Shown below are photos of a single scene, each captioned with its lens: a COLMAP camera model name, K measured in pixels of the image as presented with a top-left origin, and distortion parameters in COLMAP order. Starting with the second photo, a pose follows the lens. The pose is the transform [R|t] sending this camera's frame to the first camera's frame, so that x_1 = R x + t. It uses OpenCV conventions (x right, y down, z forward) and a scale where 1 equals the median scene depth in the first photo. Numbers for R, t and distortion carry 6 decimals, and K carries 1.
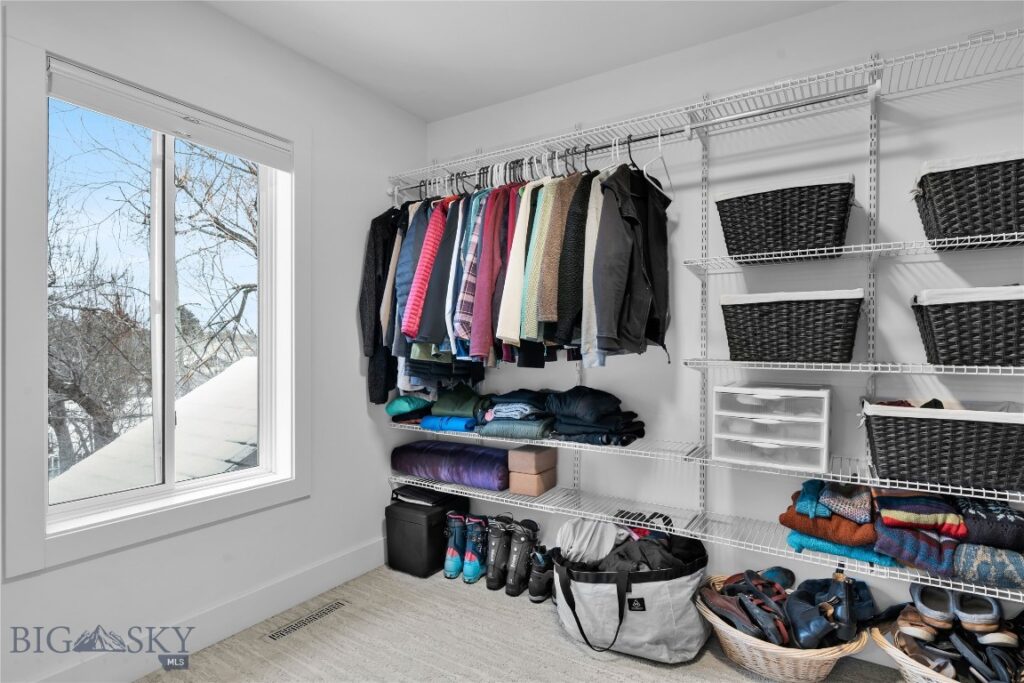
lens RADIAL K [[539.4, 0, 511.7], [0, 539.4, 349.0], [0, 0, 1]] dist [-0.000553, 0.000483]
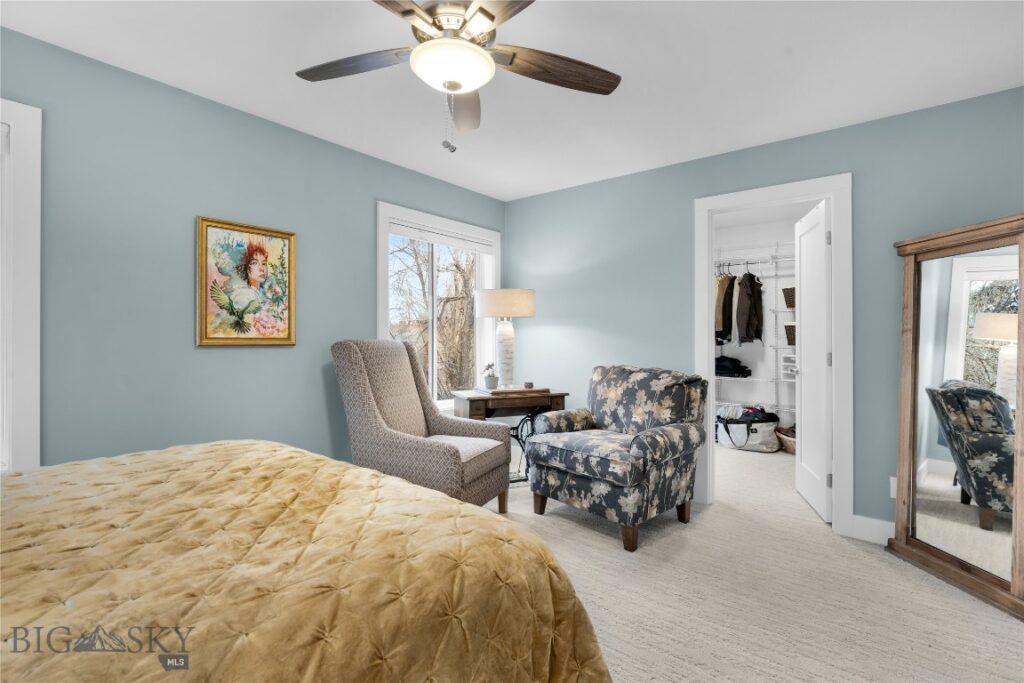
lens RADIAL K [[494.1, 0, 511.6], [0, 494.1, 332.9], [0, 0, 1]] dist [0.000595, -0.000138]
pose [[0.993795, -0.005385, -0.111094, -0.717376], [0.004174, 0.999929, -0.011132, -0.018221], [0.111146, 0.010599, 0.993748, -1.671892]]
